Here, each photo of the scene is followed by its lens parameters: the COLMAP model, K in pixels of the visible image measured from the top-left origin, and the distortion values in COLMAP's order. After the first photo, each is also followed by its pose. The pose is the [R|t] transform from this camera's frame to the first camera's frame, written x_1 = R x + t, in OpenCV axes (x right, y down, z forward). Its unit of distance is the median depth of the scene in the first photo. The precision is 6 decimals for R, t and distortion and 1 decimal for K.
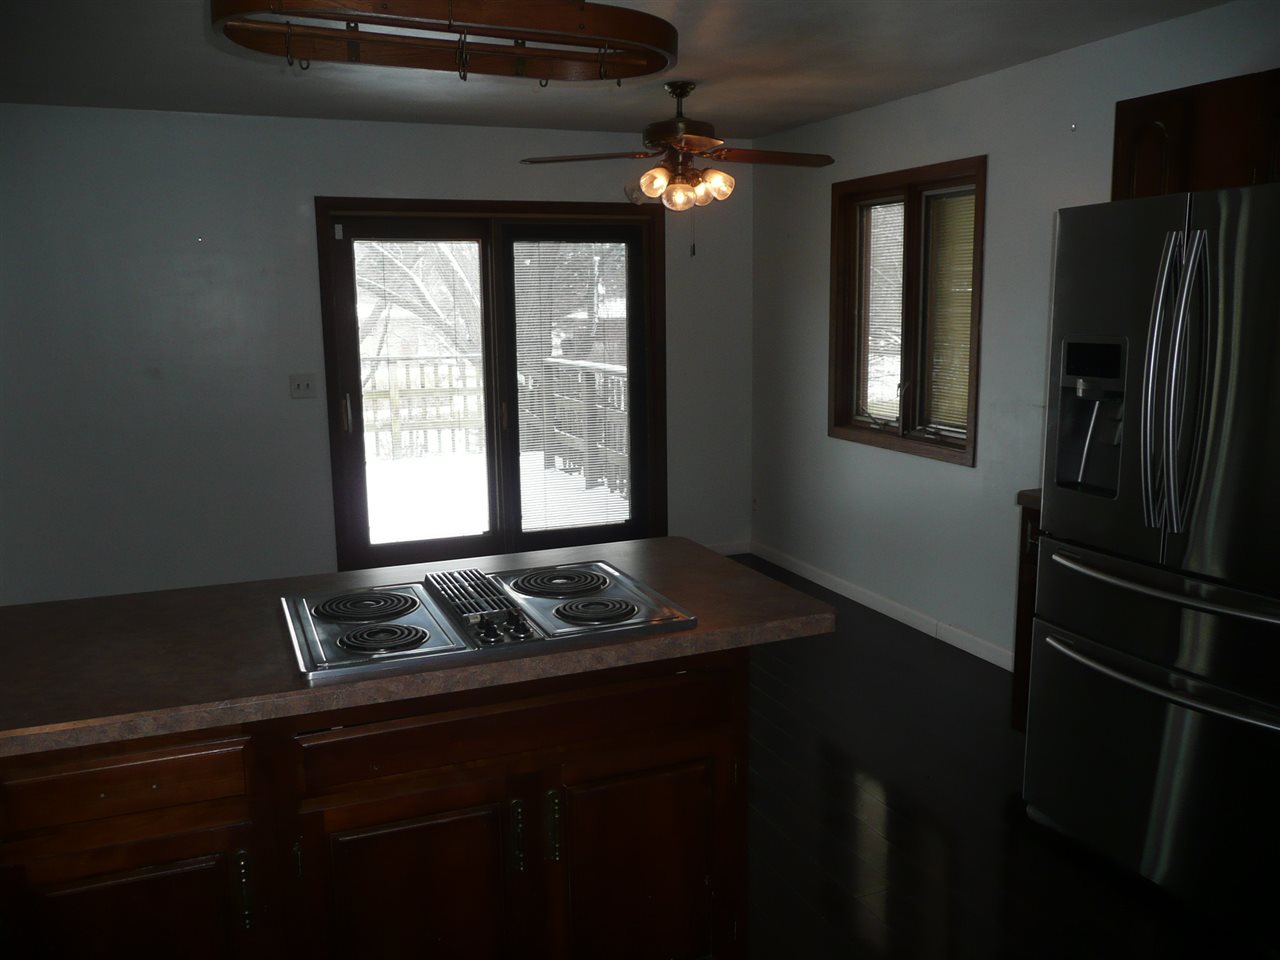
lens RADIAL K [[1089.1, 0, 640.0], [0, 1089.1, 480.0], [0, 0, 1]] dist [0.039424, -0.121356]
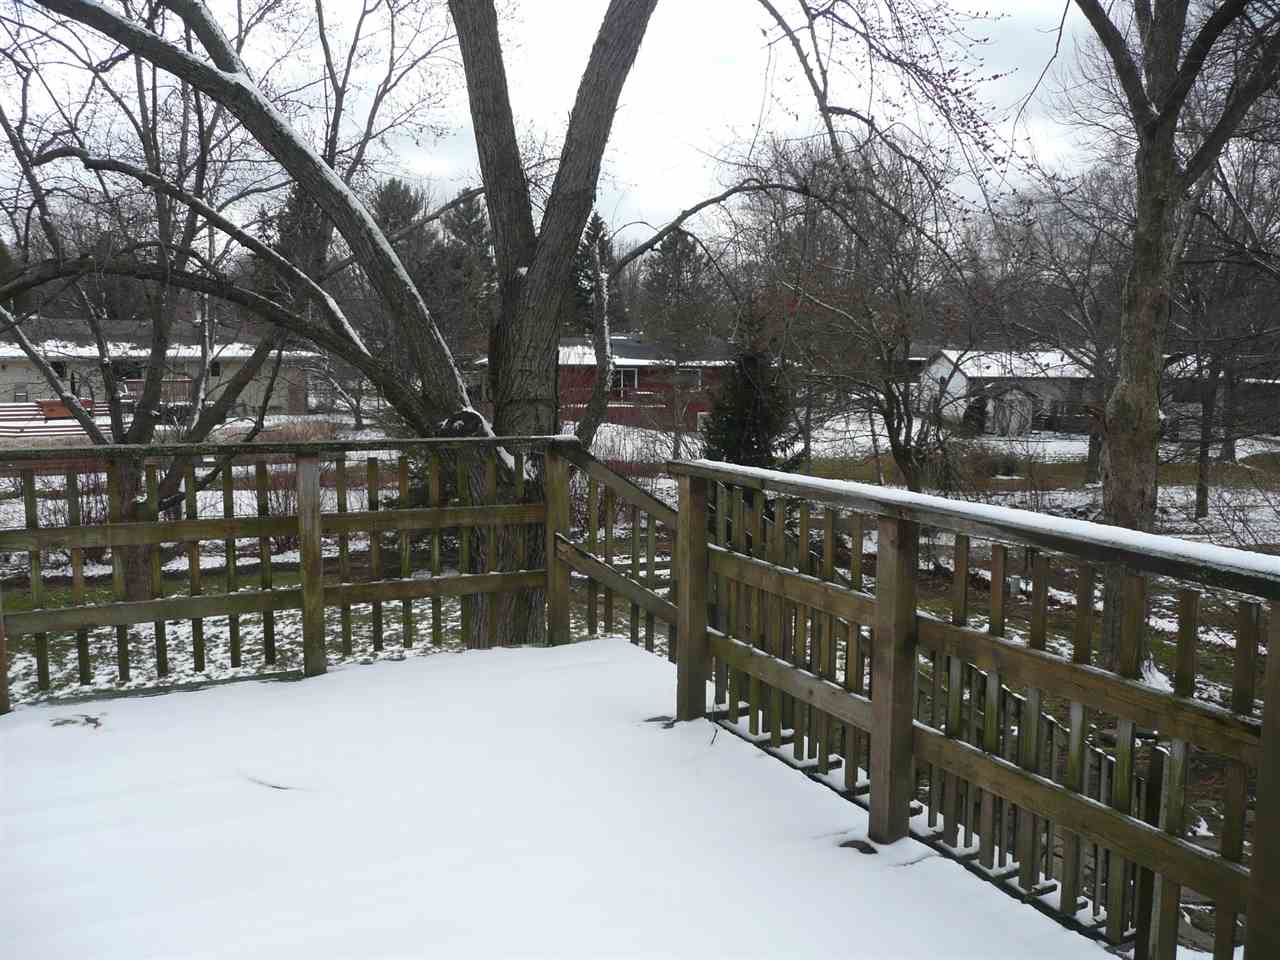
lens RADIAL K [[1089.1, 0, 640.0], [0, 1089.1, 480.0], [0, 0, 1]] dist [0.039424, -0.121356]
pose [[0.994941, 0.010610, 0.099901, -0.088586], [-0.006116, 0.998960, -0.045185, -0.050076], [-0.100276, 0.044346, 0.993971, 0.354921]]
